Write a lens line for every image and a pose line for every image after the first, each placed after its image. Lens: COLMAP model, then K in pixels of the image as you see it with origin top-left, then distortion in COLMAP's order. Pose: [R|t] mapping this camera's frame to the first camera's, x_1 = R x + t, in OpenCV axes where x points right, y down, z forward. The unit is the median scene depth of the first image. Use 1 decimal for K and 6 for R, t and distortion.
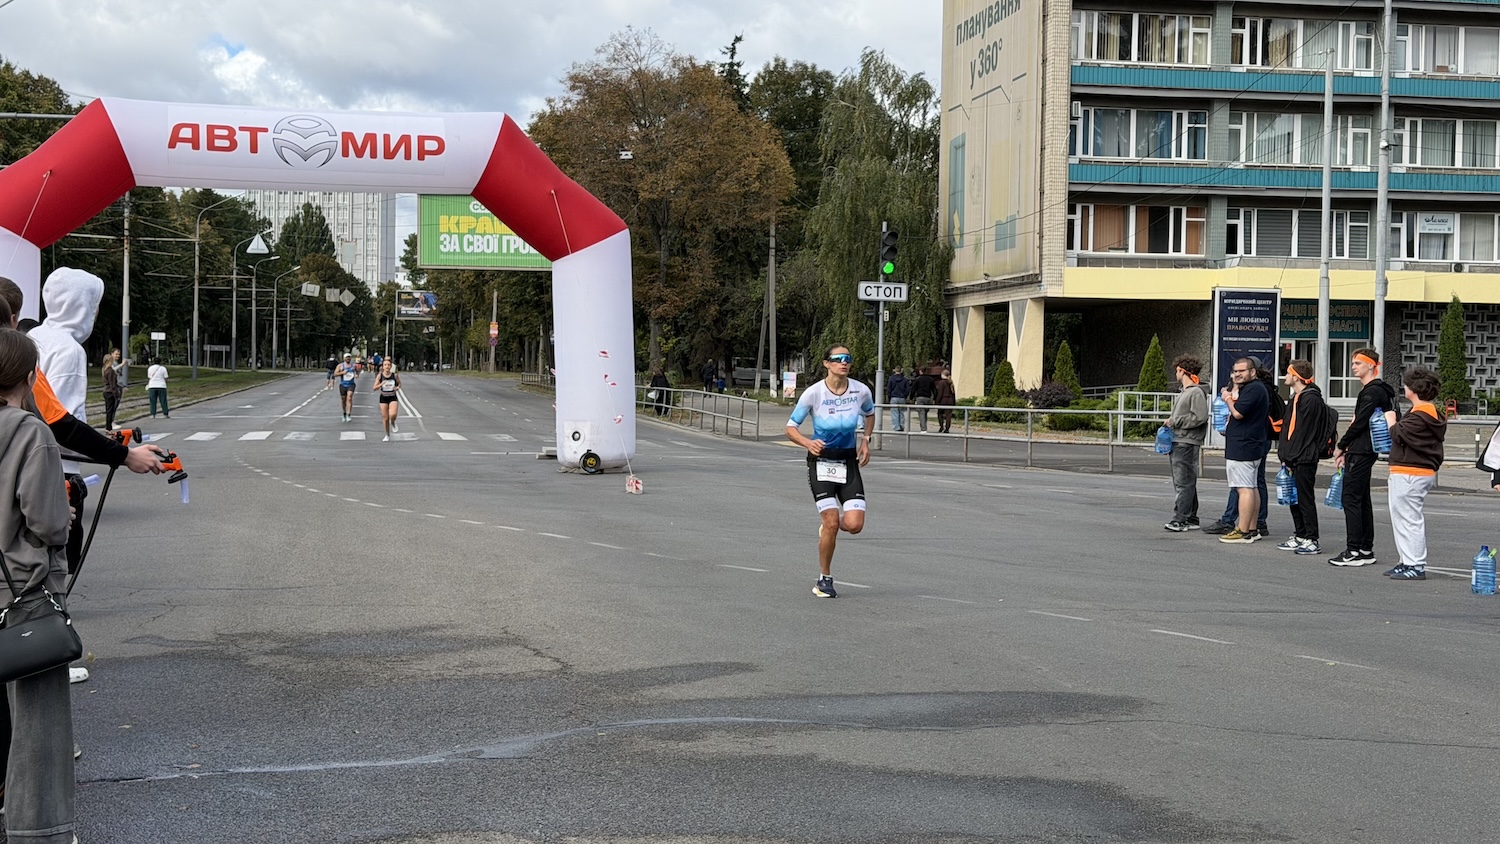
lens RADIAL K [[2116.1, 0, 759.0], [0, 2116.1, 419.7], [0, 0, 1]] dist [0.138916, 0.000000]
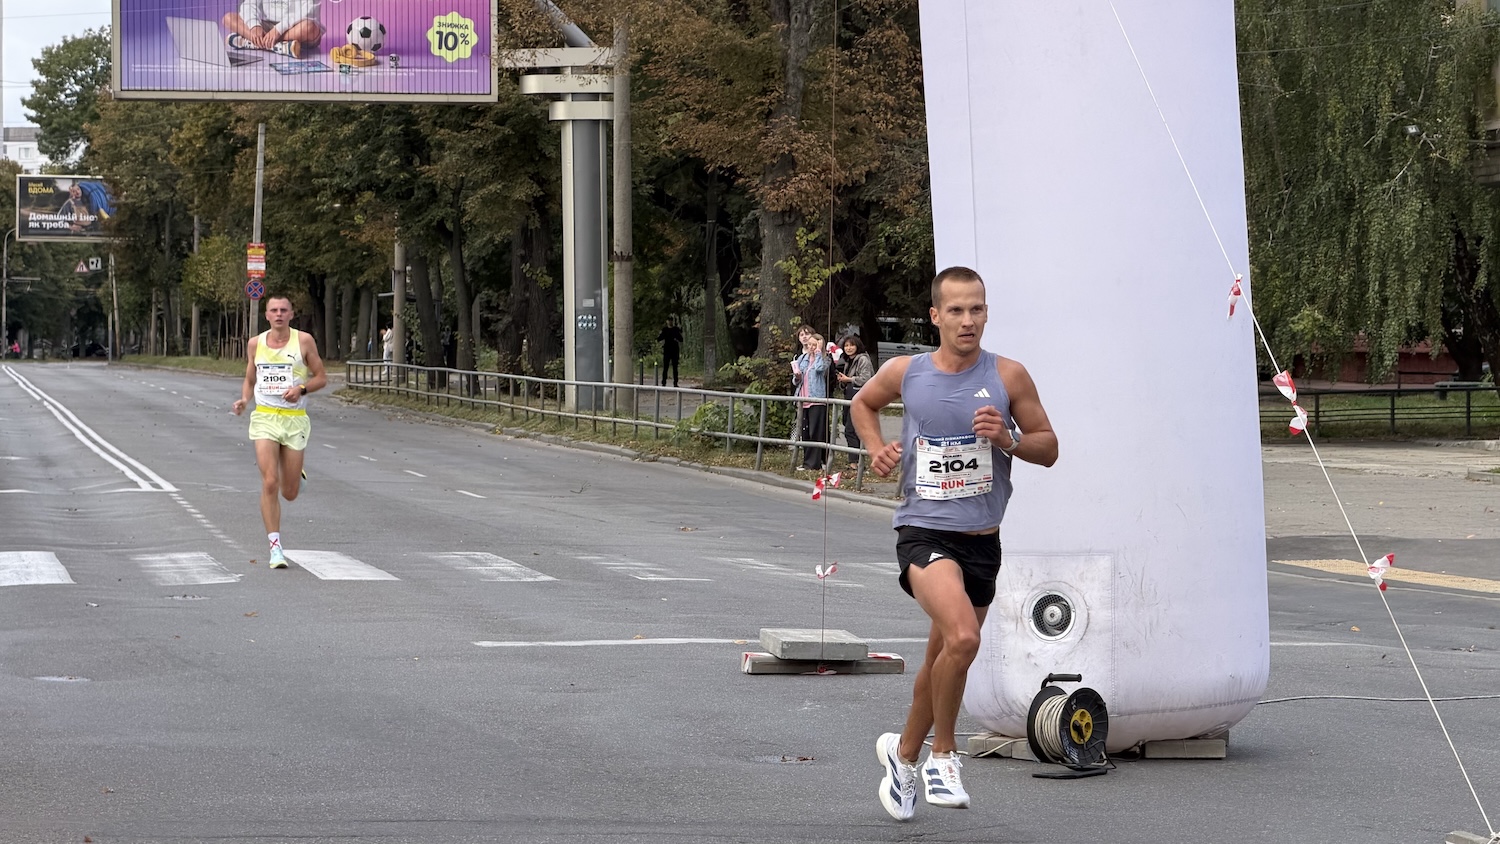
lens RADIAL K [[4578.2, 0, 757.2], [0, 4578.2, 428.0], [0, 0, 1]] dist [0.254357, 0.000000]
pose [[0.999914, -0.011869, -0.005583, -0.047037], [0.011835, 0.999911, -0.006173, -0.004526], [0.005655, 0.006107, 0.999965, 0.182857]]
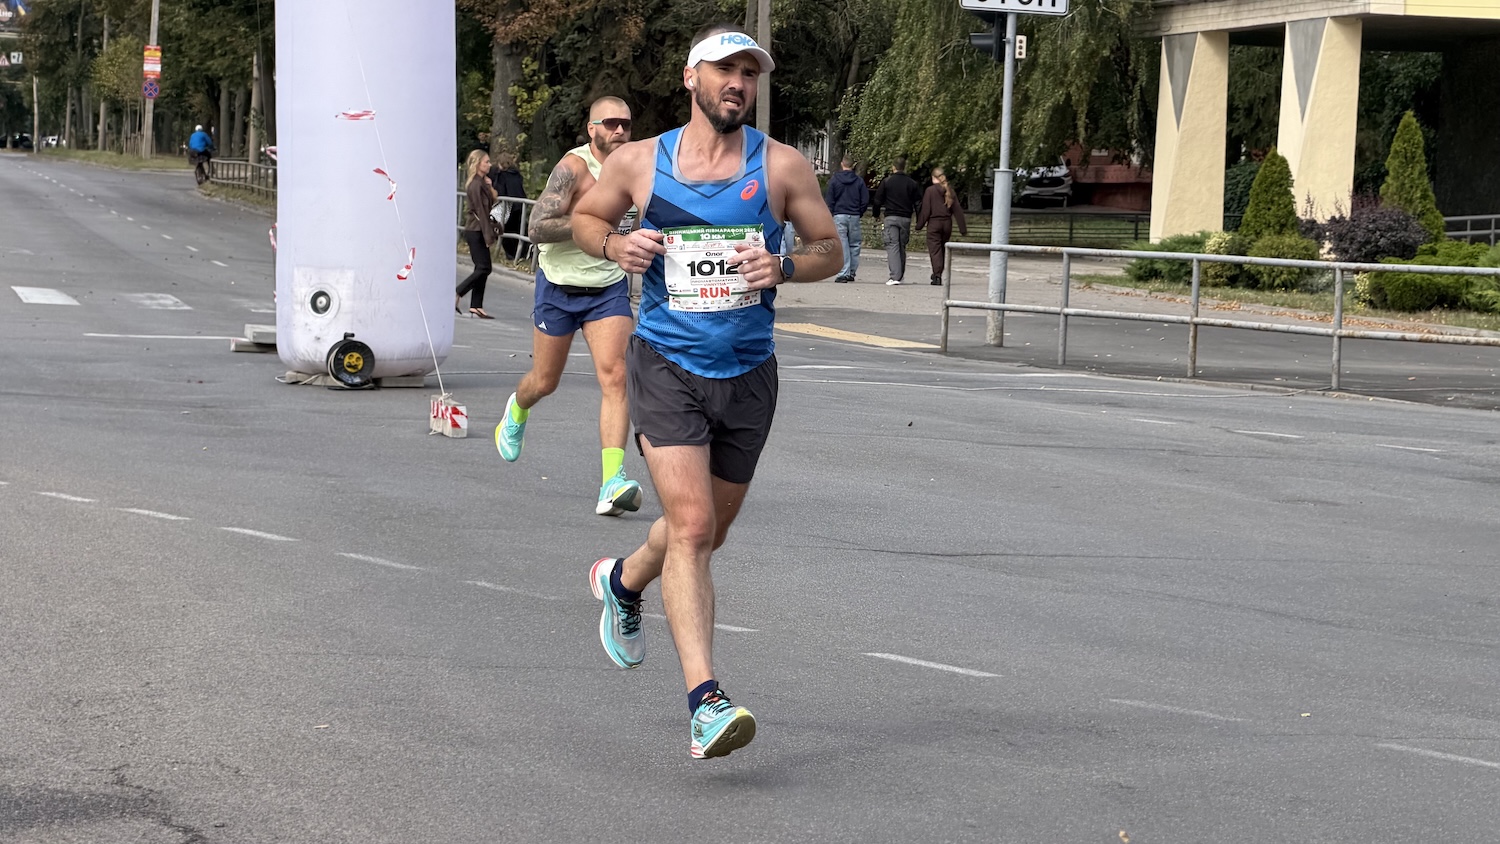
lens RADIAL K [[4578.2, 0, 739.6], [0, 4578.2, 427.6], [0, 0, 1]] dist [0.254357, 0.000000]
pose [[0.999774, 0.020979, 0.003363, -0.000604], [-0.021081, 0.999209, 0.033734, -0.000085], [-0.002653, -0.033797, 0.999425, 0.016447]]
